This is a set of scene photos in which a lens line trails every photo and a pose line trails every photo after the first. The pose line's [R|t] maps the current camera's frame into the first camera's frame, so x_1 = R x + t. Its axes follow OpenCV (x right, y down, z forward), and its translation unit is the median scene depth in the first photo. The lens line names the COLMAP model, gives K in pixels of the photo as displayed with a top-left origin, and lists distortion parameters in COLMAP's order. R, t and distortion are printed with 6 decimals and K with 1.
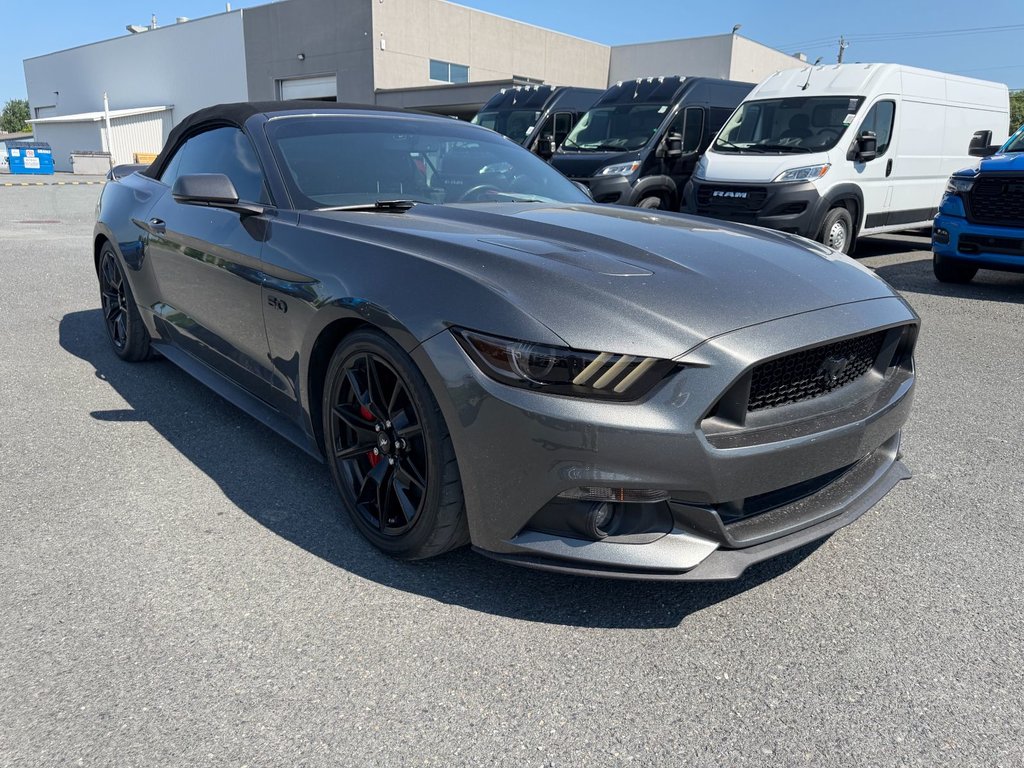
lens RADIAL K [[742.5, 0, 512.2], [0, 742.5, 386.3], [0, 0, 1]] dist [0.011915, -0.016902]
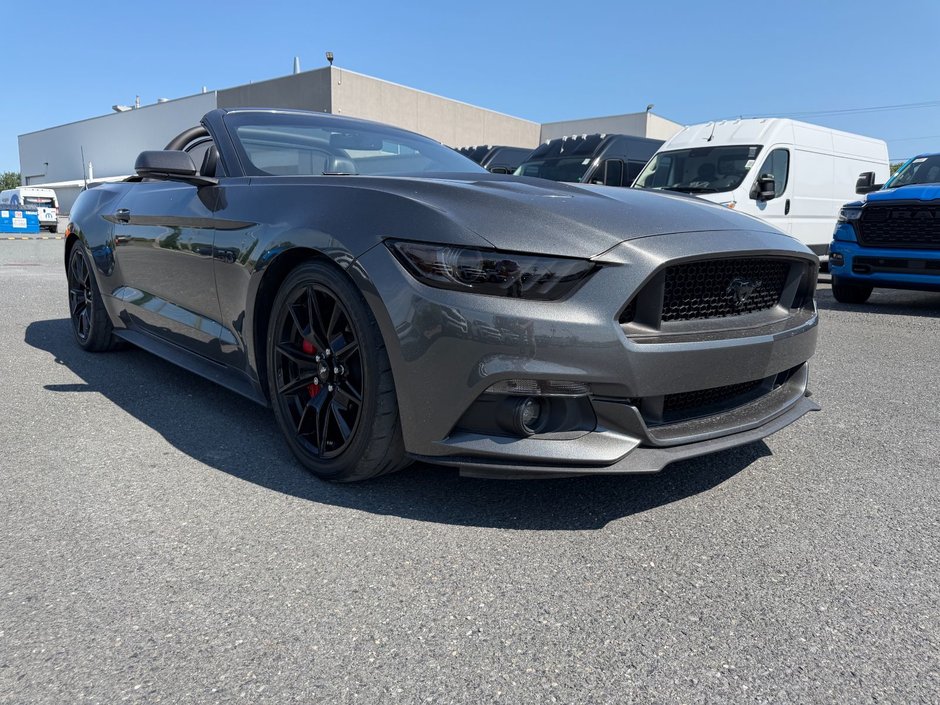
lens RADIAL K [[681.6, 0, 472.4], [0, 681.6, 351.5], [0, 0, 1]] dist [0.011915, -0.016902]
pose [[0.999719, -0.006768, 0.022714, 0.017539], [0.009365, 0.993177, -0.116239, 0.172125], [-0.021772, 0.116419, 0.992962, 0.031893]]
